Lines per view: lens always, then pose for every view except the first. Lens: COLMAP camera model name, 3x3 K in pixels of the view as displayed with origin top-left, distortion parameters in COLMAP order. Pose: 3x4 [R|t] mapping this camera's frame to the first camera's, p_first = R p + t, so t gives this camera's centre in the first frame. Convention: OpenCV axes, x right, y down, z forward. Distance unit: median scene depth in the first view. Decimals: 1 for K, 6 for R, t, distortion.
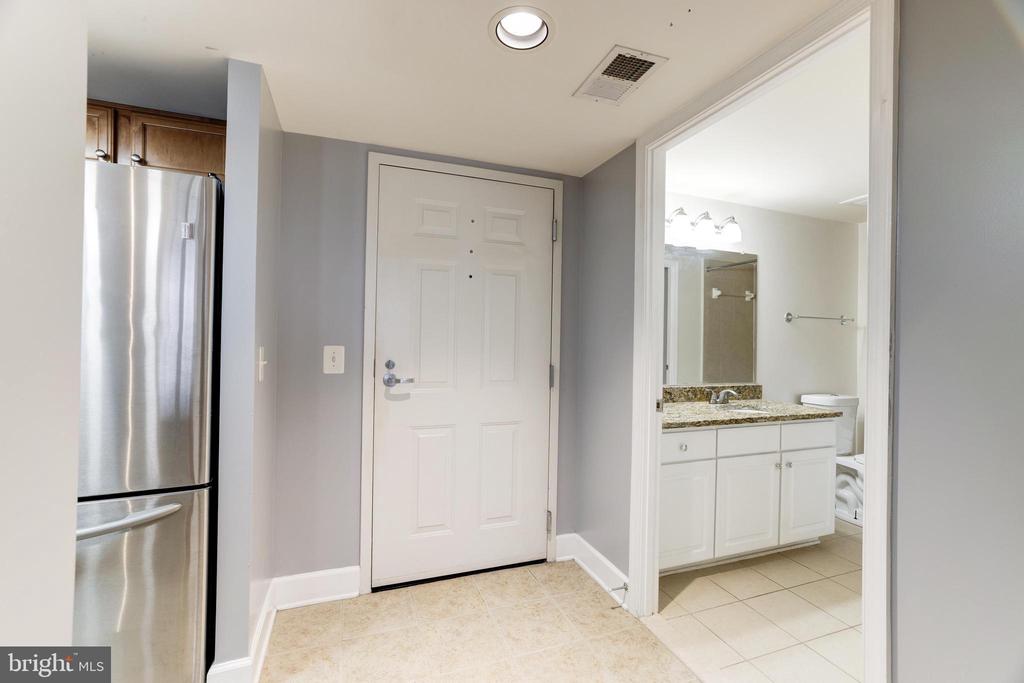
lens RADIAL K [[438.5, 0, 510.5], [0, 438.5, 335.3], [0, 0, 1]] dist [-0.030994, 0.016395]
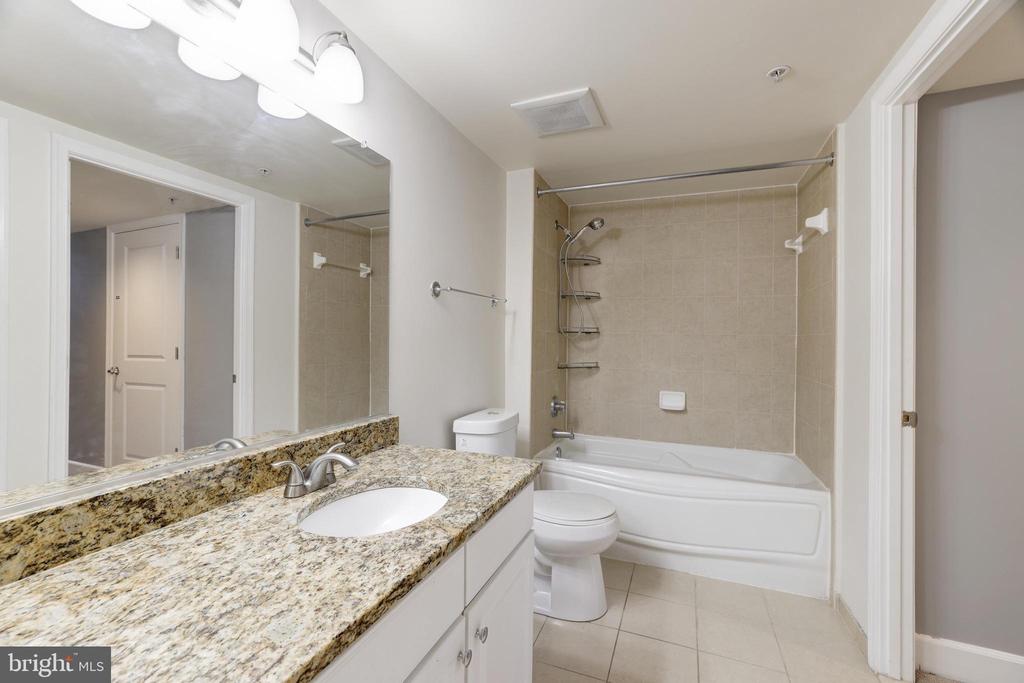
lens RADIAL K [[438.5, 0, 510.5], [0, 438.5, 335.3], [0, 0, 1]] dist [-0.030994, 0.016395]
pose [[0.669174, -0.011799, 0.743012, 0.275452], [0.000591, 0.999882, 0.015346, 0.010783], [-0.743106, -0.009831, 0.669102, 0.539278]]
